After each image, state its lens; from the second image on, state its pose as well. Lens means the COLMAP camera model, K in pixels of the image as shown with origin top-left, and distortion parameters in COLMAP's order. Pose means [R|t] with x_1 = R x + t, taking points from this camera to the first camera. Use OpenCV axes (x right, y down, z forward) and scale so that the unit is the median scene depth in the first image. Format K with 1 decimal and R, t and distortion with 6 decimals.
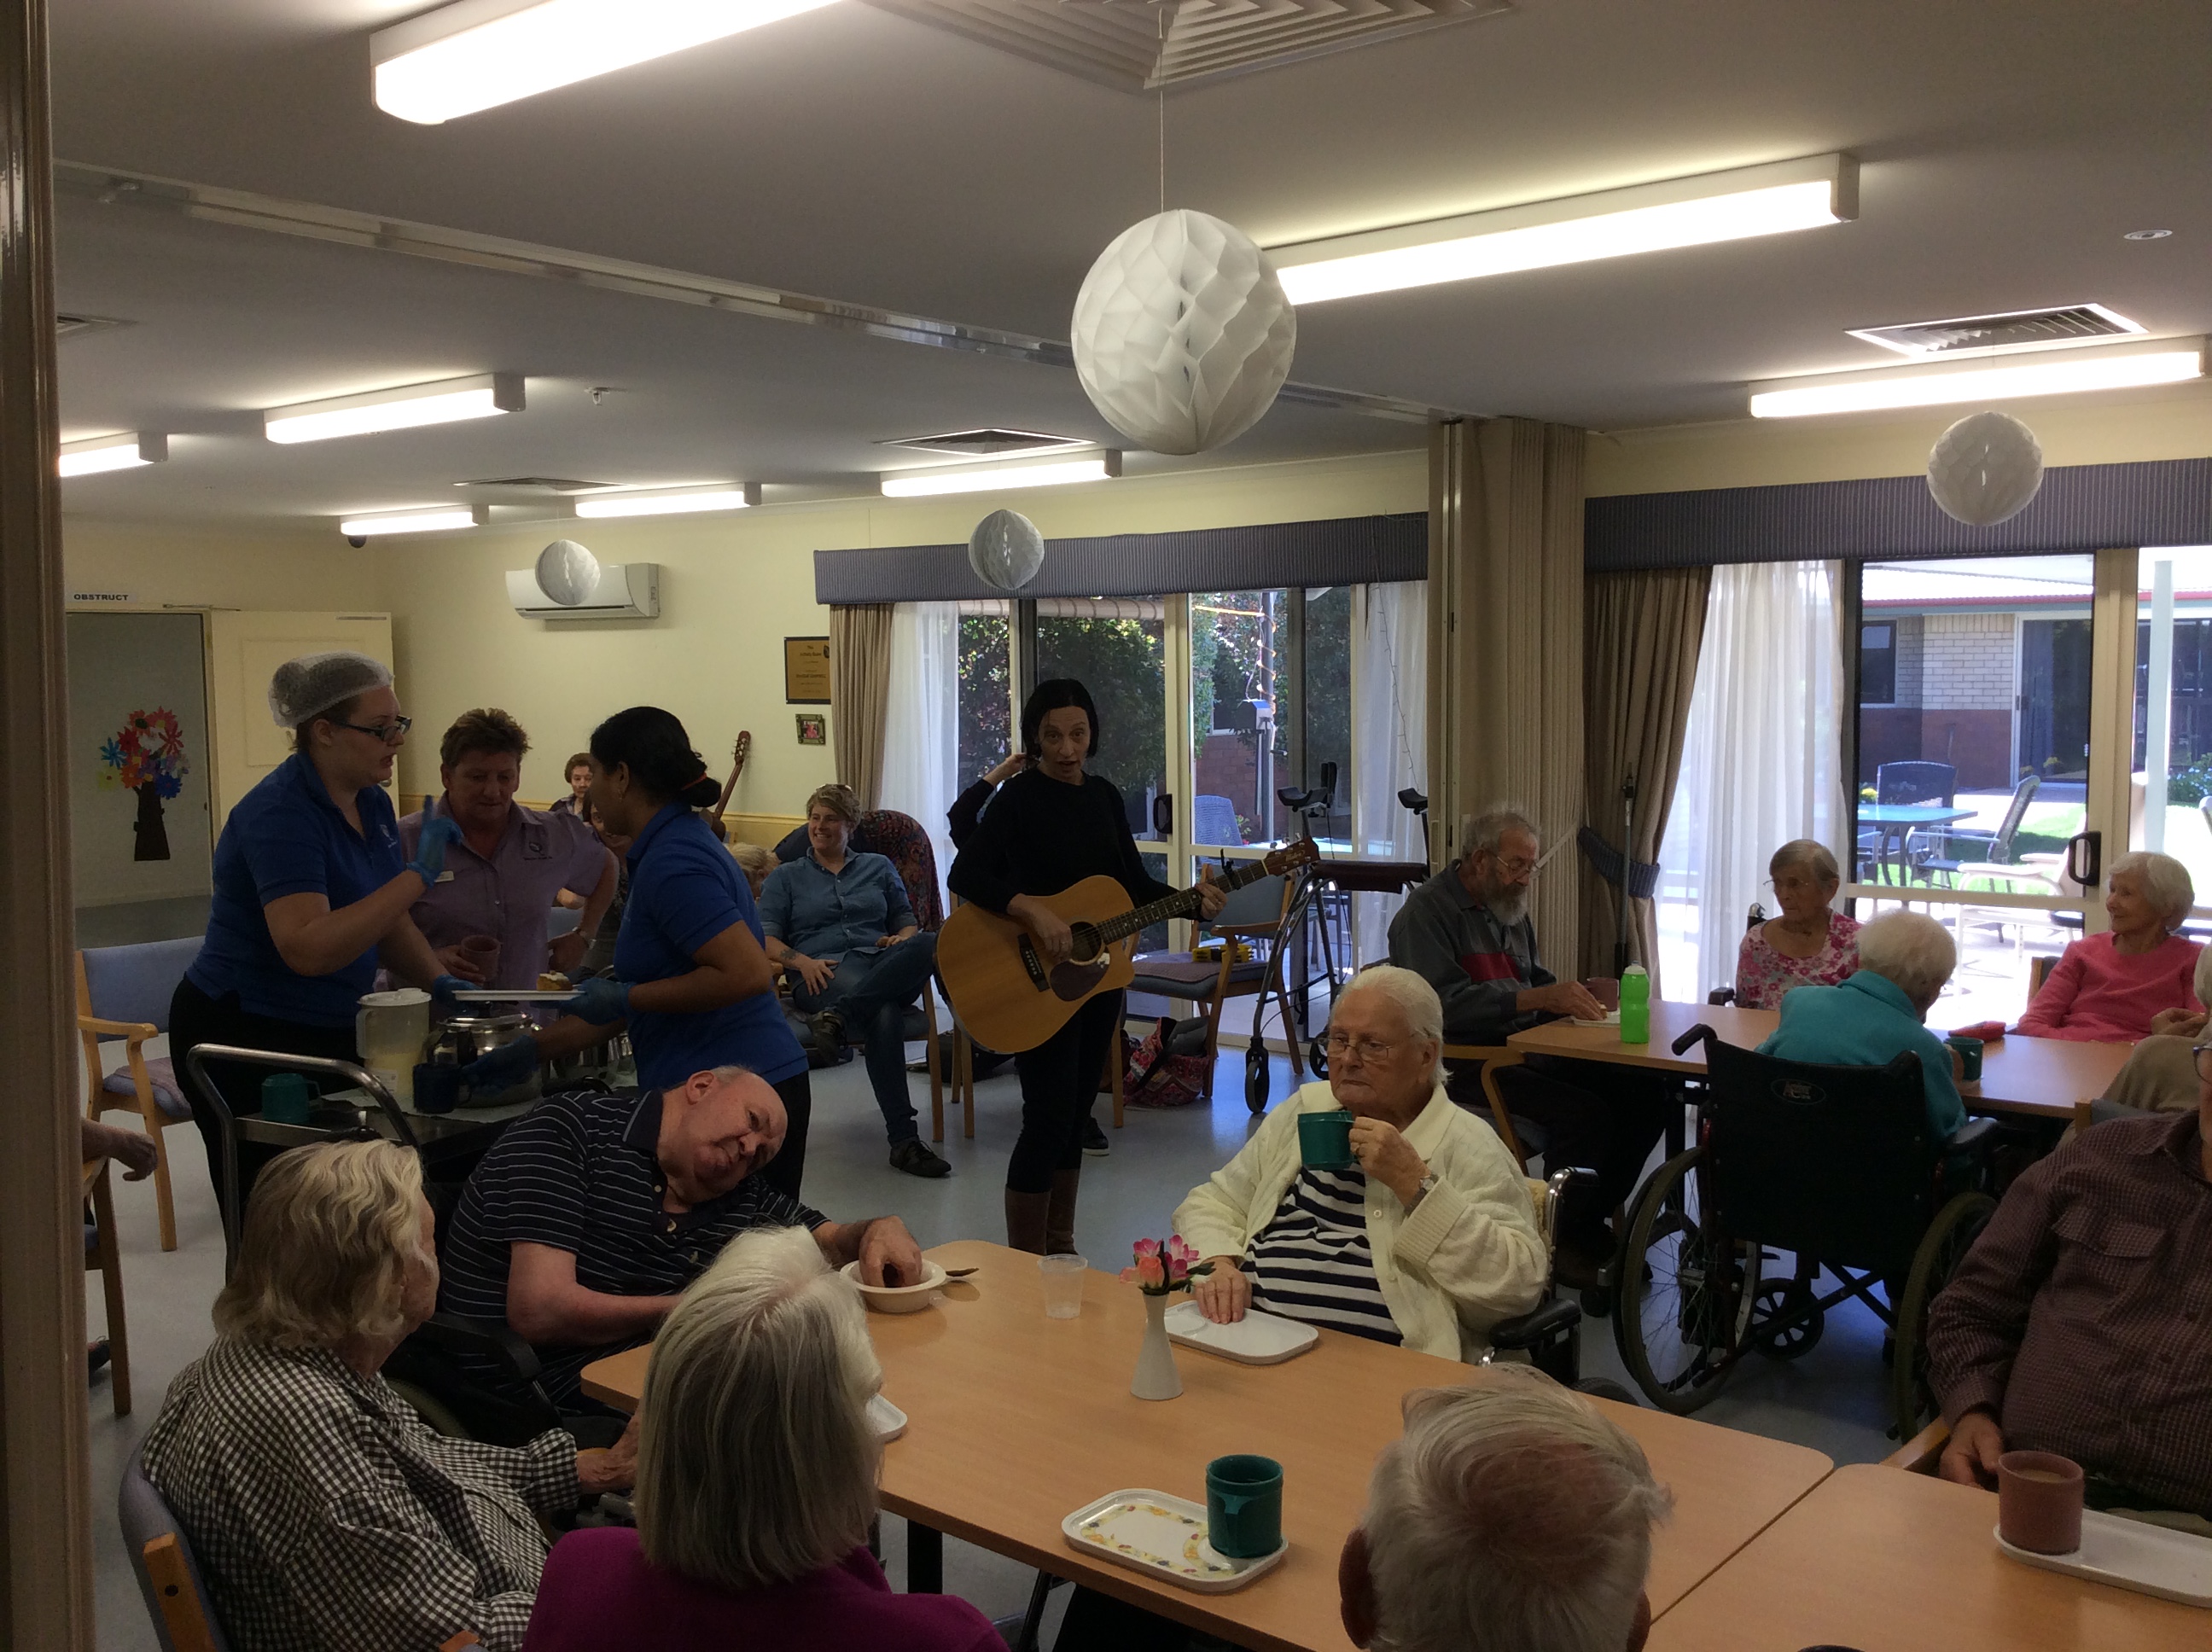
lens RADIAL K [[1993.7, 0, 1108.3], [0, 1993.7, 834.2], [0, 0, 1]] dist [0.143985, -0.342362]
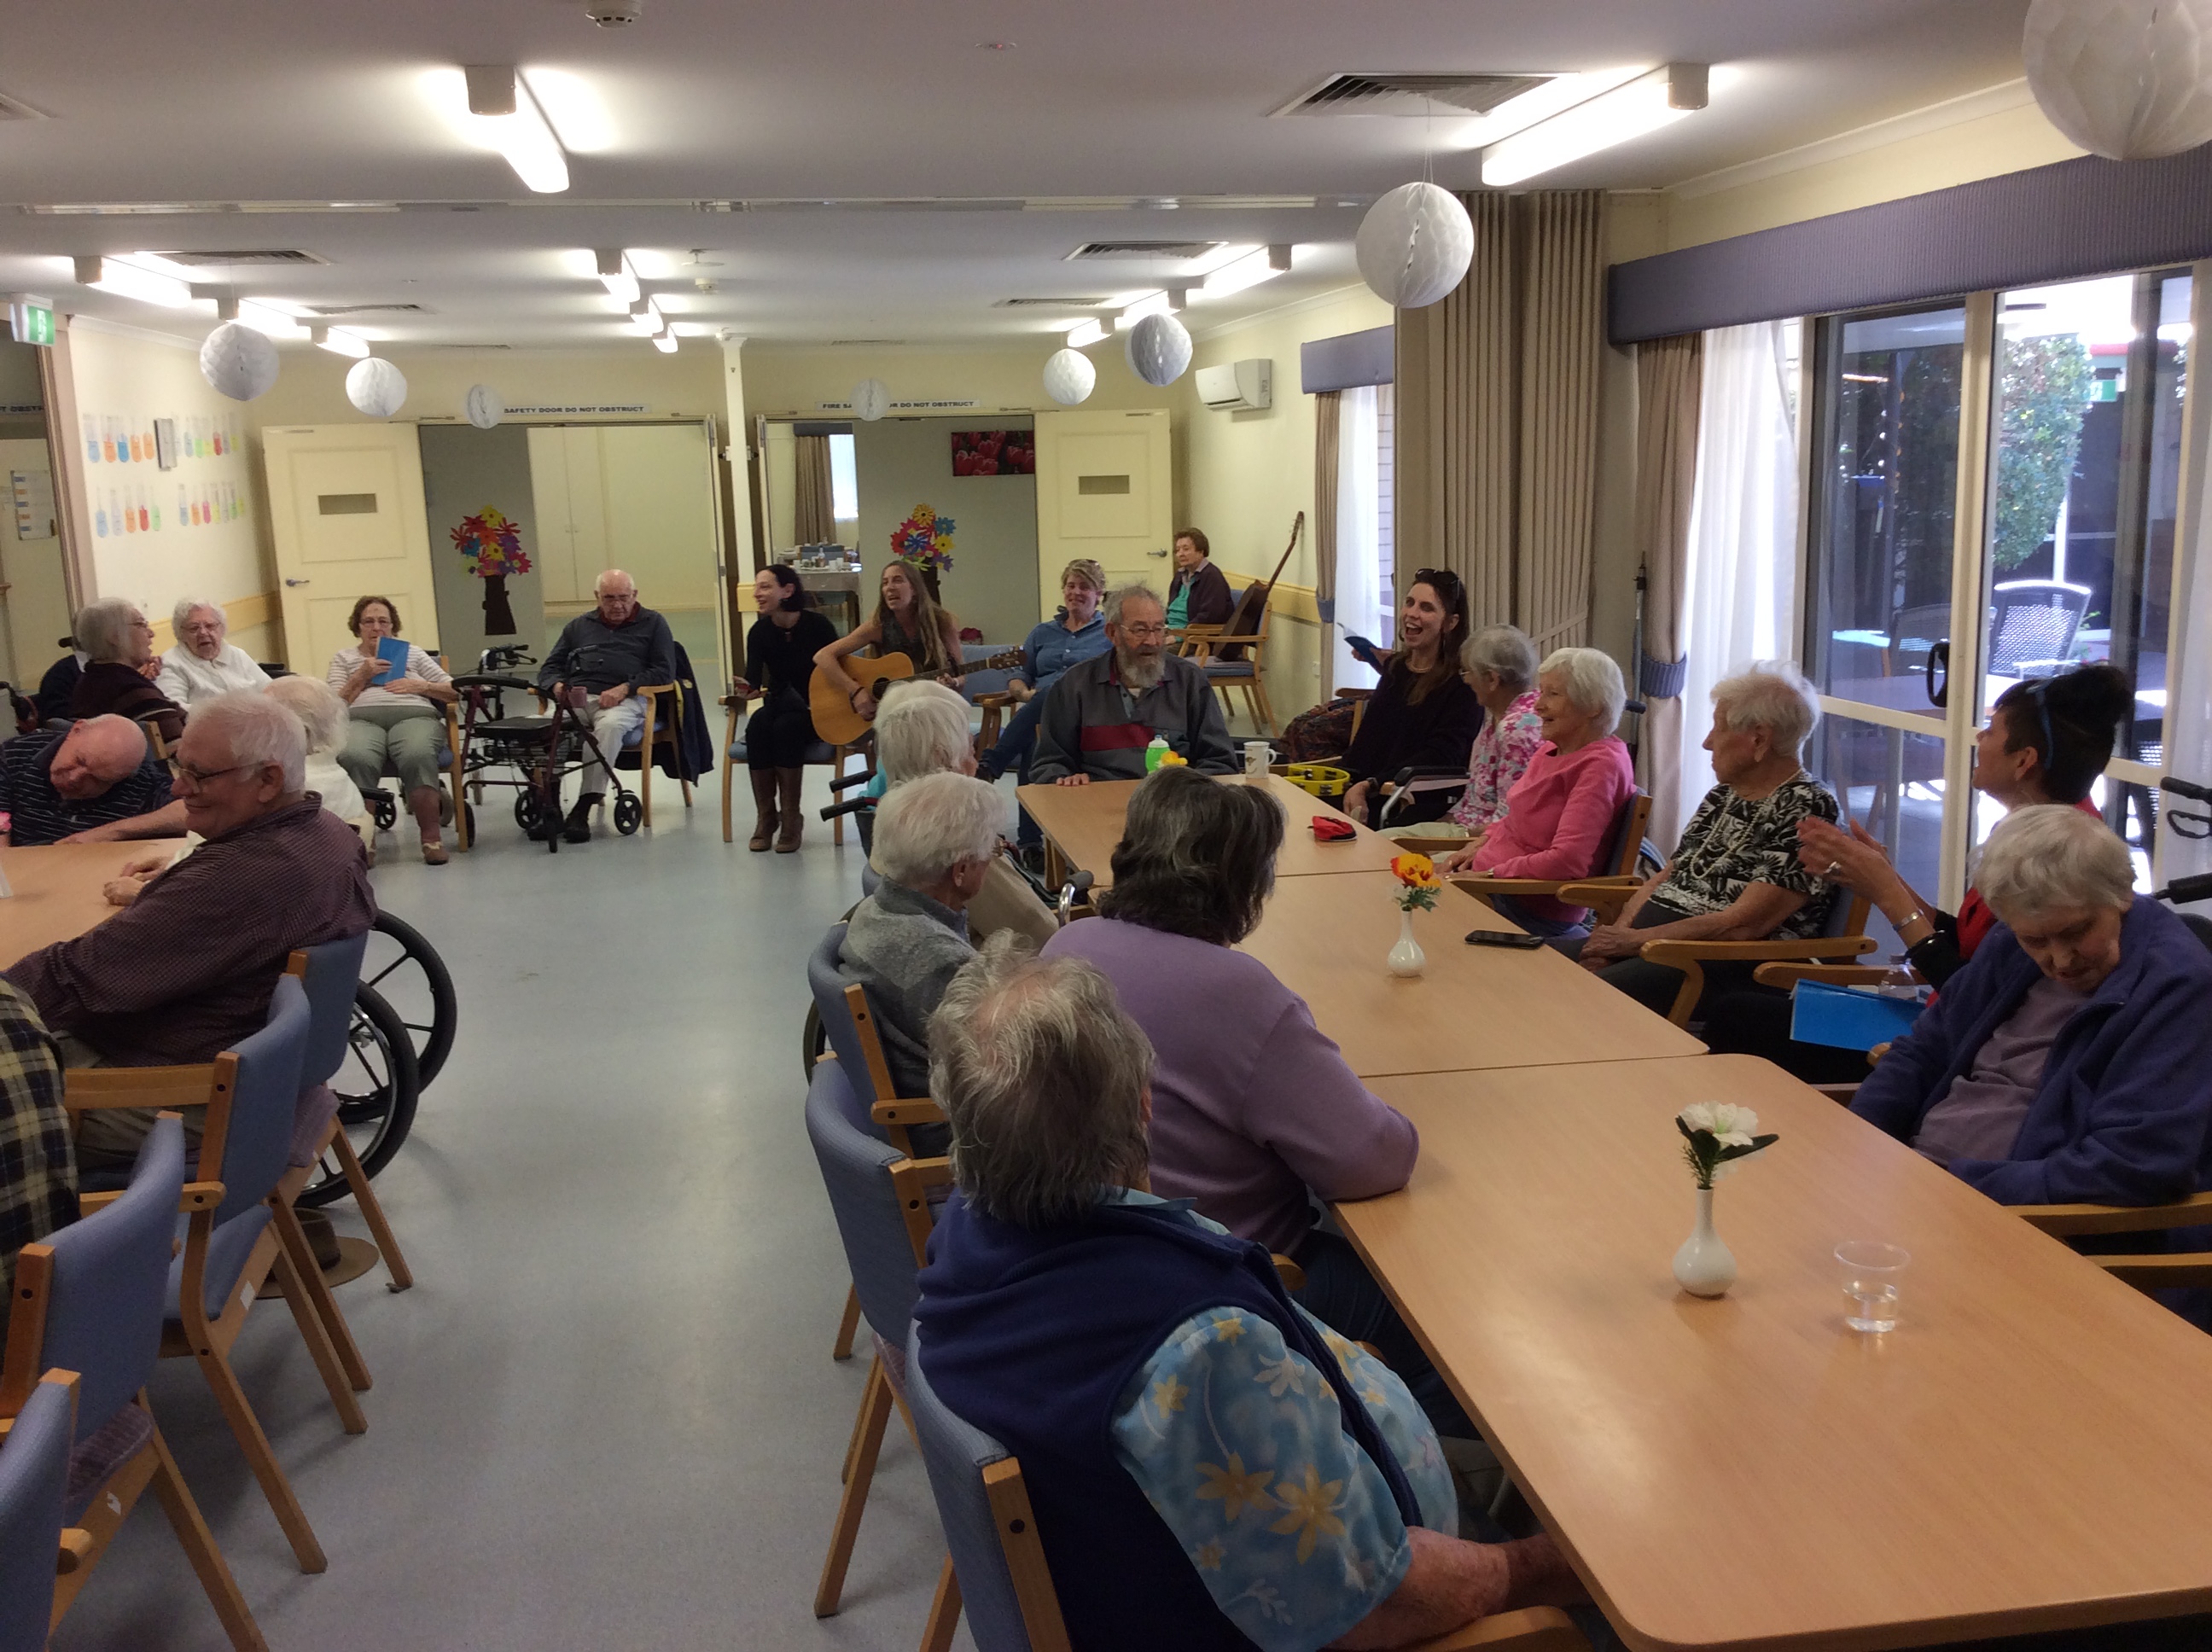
lens RADIAL K [[1993.7, 0, 1108.3], [0, 1993.7, 834.2], [0, 0, 1]] dist [0.143985, -0.342362]
pose [[0.758477, 0.108008, -0.642687, 0.632551], [-0.037101, 0.991728, 0.122881, -0.008315], [0.650643, -0.069359, 0.756210, 0.112865]]
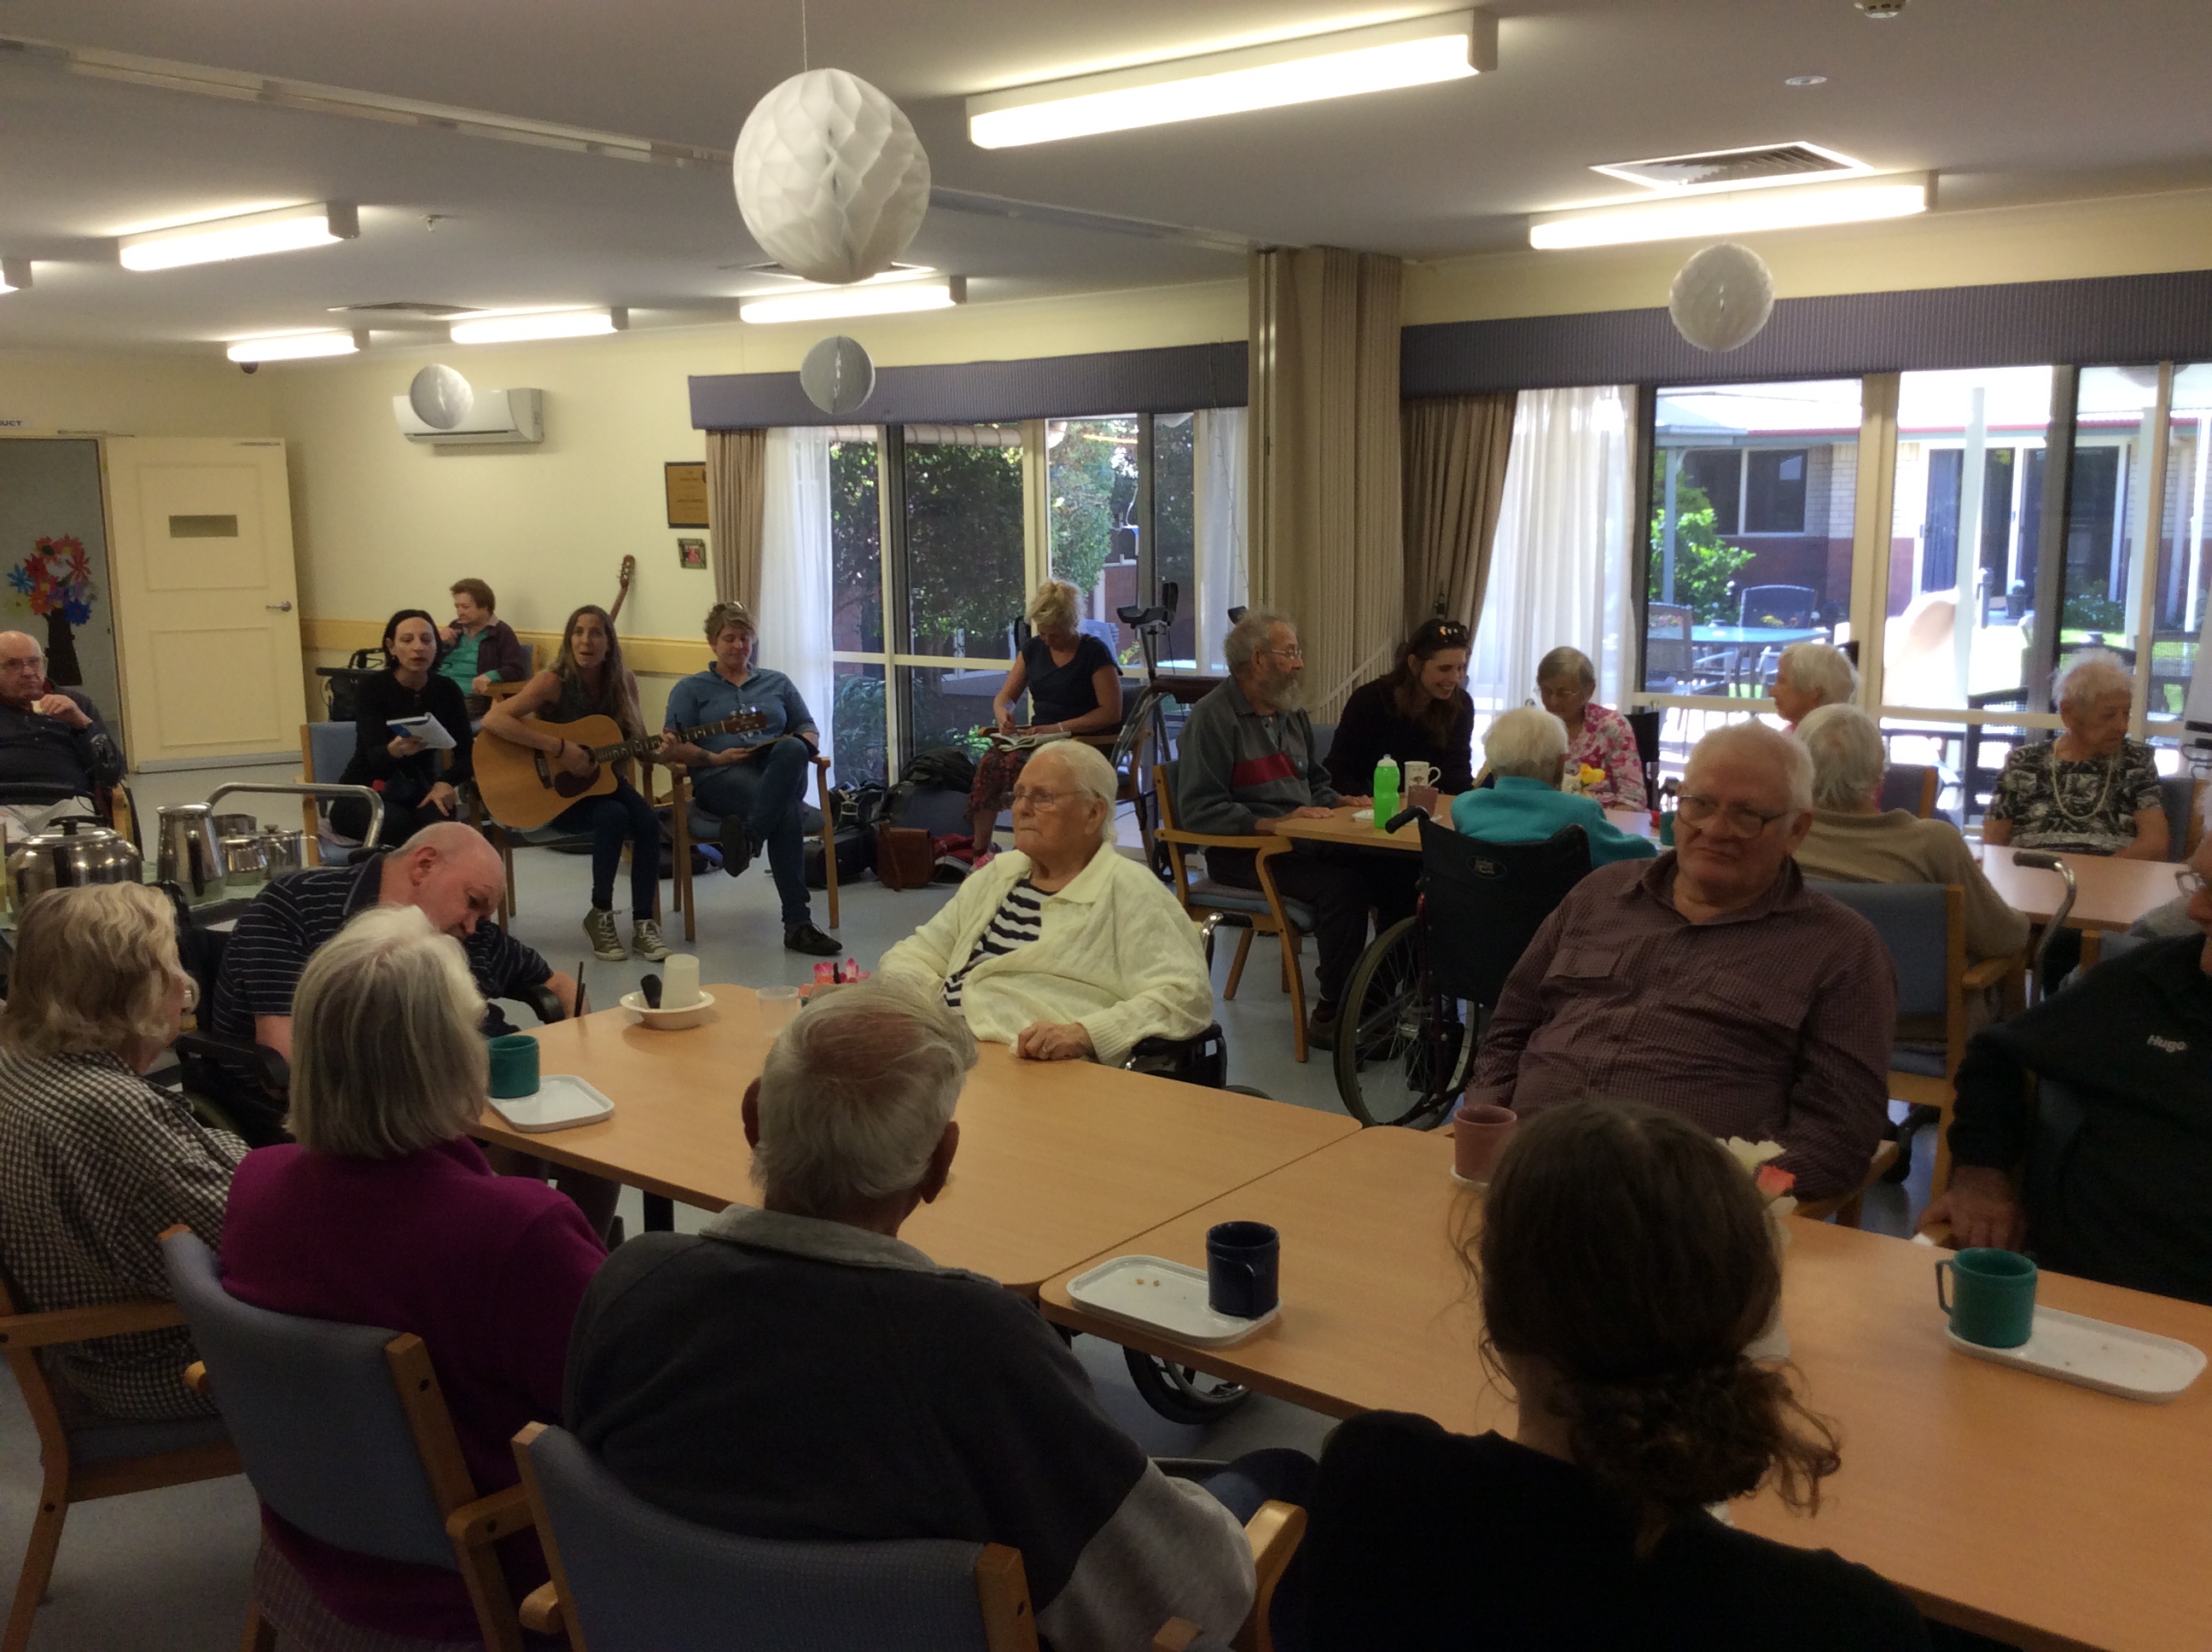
lens RADIAL K [[2007.5, 0, 1104.5], [0, 2007.5, 820.9], [0, 0, 1]] dist [0.135515, -0.272020]
pose [[0.999842, -0.003125, 0.017519, 0.059066], [0.001823, 0.997266, 0.073867, 0.011016], [-0.017702, -0.073823, 0.997114, -0.064708]]
